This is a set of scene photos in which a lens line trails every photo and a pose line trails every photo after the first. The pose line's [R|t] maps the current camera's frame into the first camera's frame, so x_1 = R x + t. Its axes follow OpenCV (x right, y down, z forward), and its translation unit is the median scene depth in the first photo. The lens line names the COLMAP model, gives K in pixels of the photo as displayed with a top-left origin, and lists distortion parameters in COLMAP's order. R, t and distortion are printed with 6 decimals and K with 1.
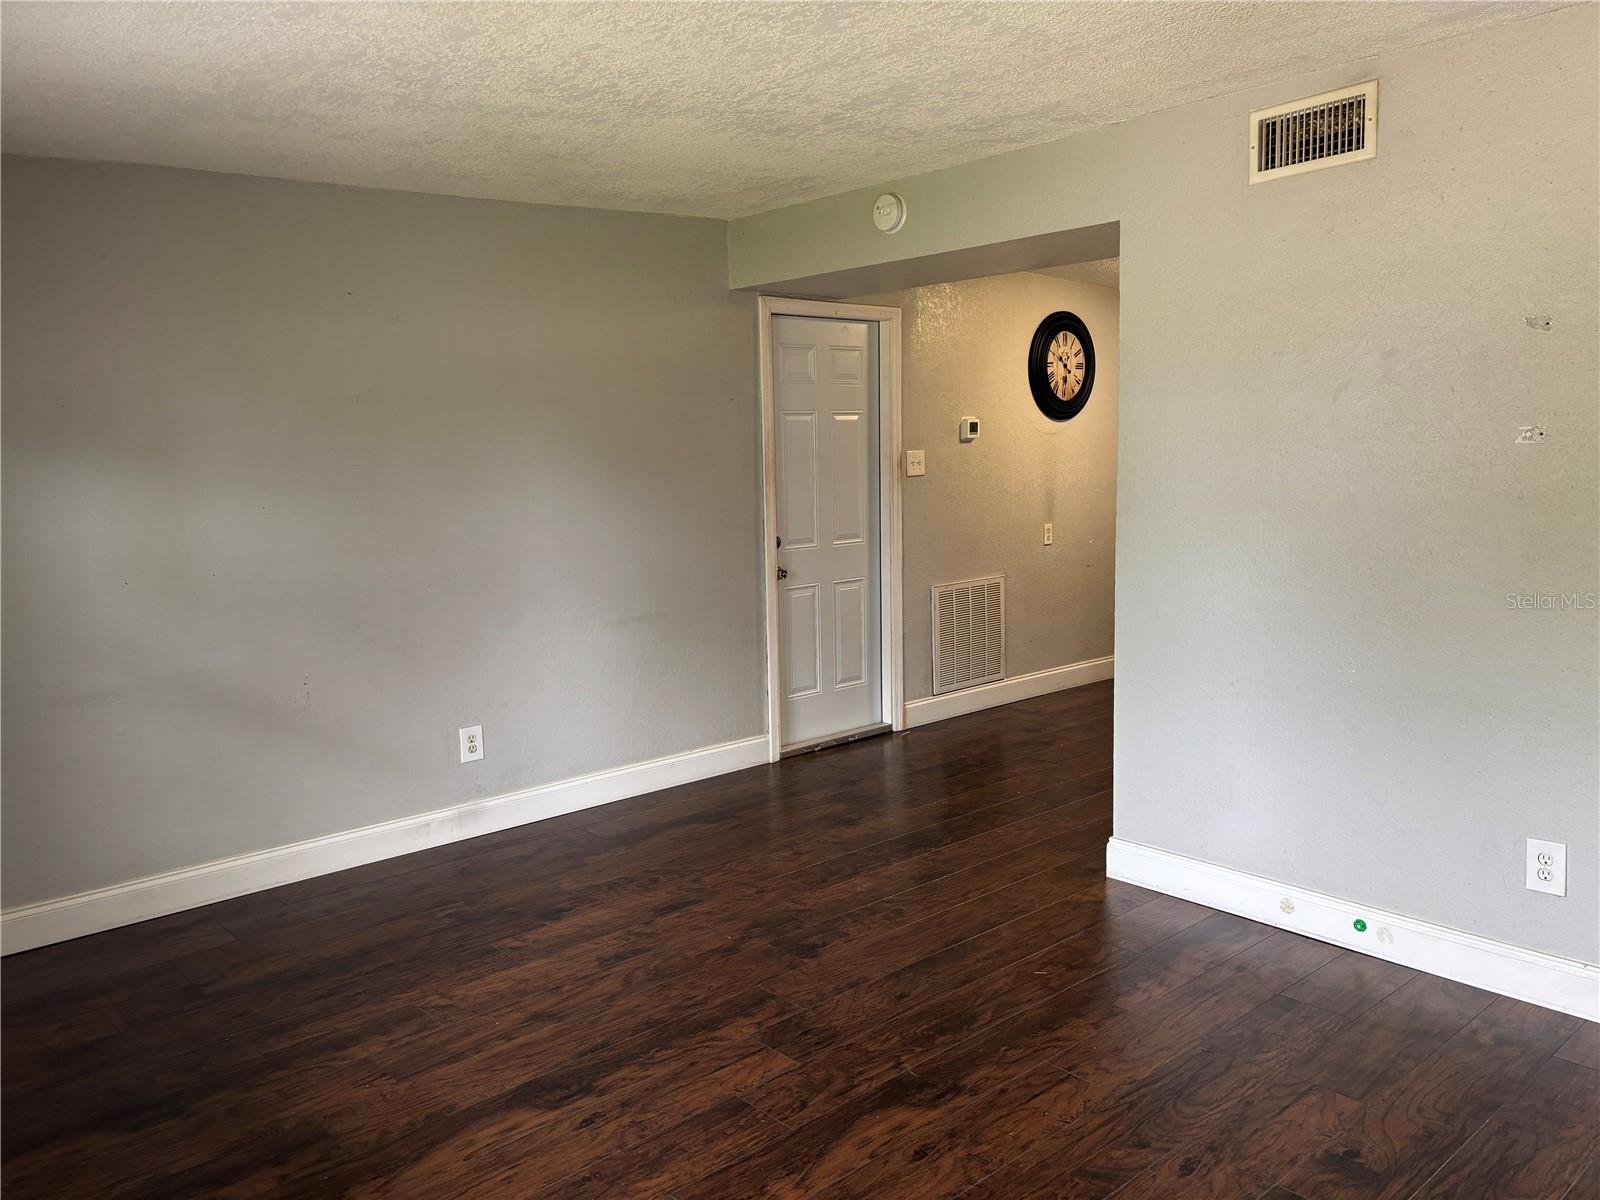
lens RADIAL K [[1214.4, 0, 772.3], [0, 1214.4, 587.0], [0, 0, 1]] dist [0.045513, -0.001197]
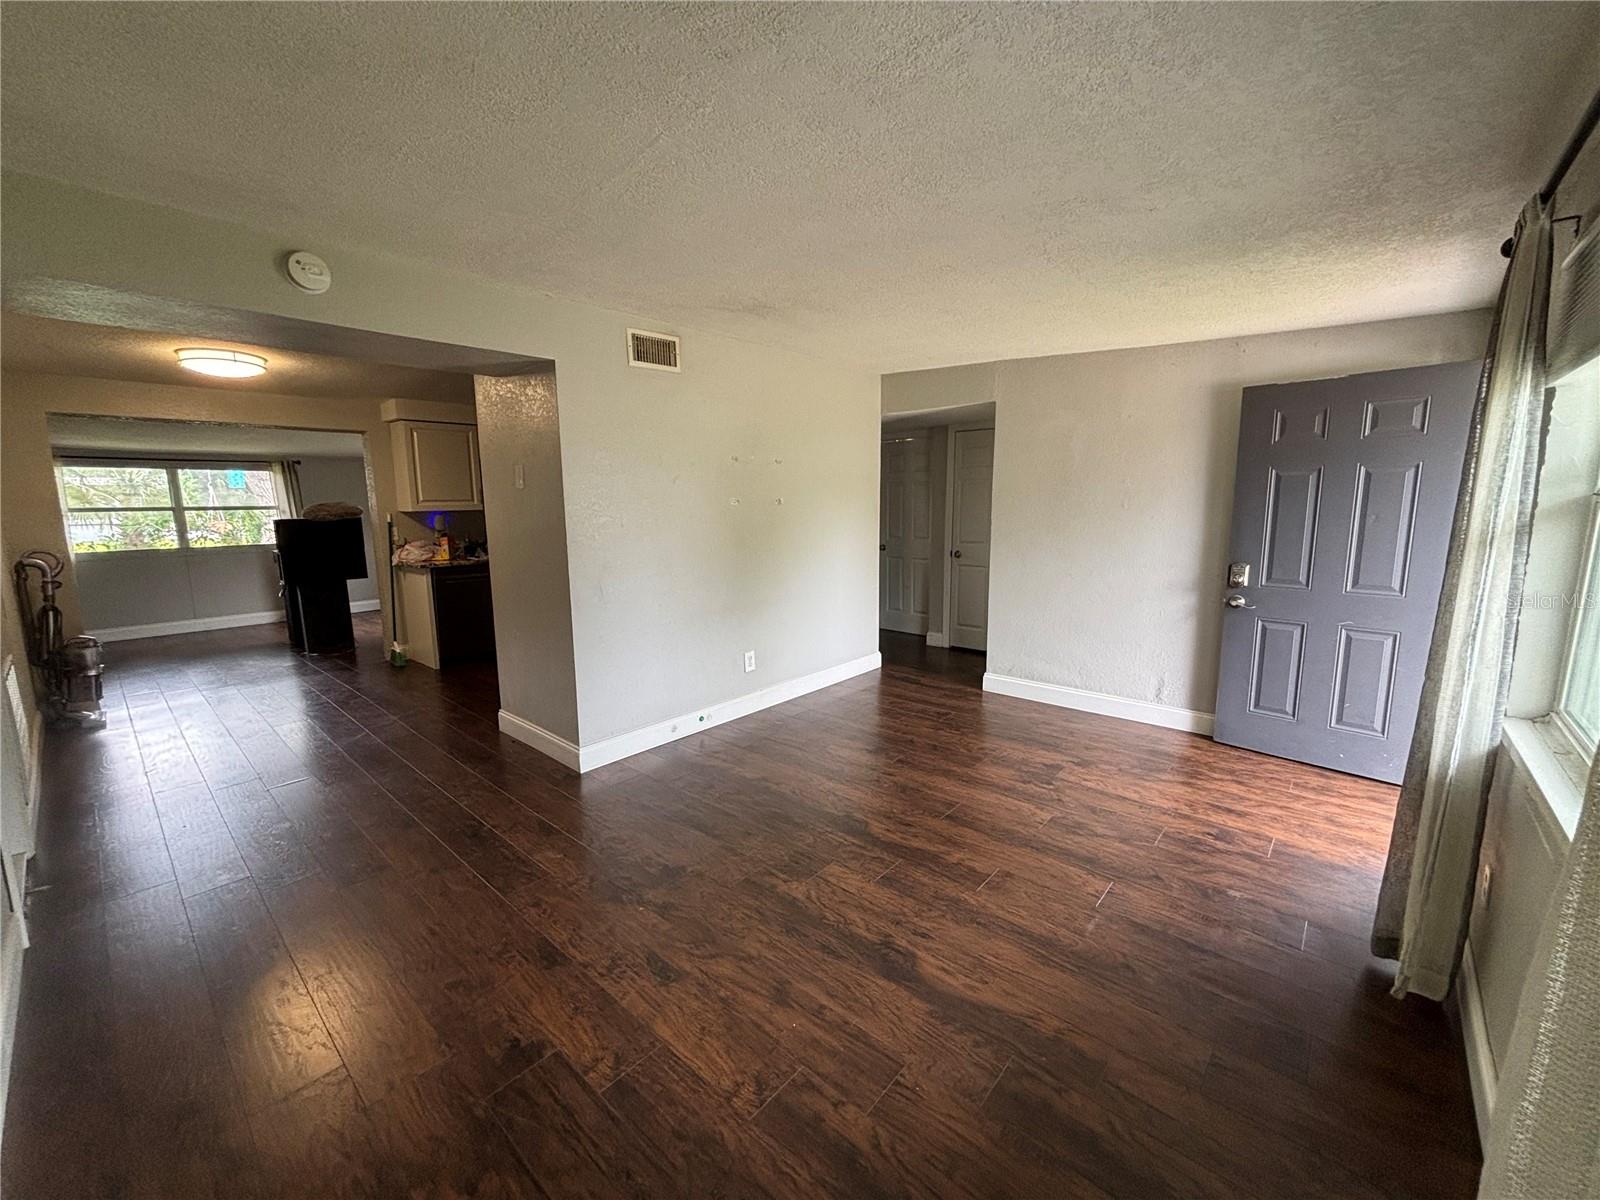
lens RADIAL K [[648.3, 0, 800.0], [0, 648.3, 600.0], [0, 0, 1]] dist [0.000007, -0.000375]
pose [[-0.129799, -0.130363, 0.982933, -0.729007], [0.135986, 0.979612, 0.147880, -0.094232], [-0.982171, 0.152860, -0.109425, 0.986307]]
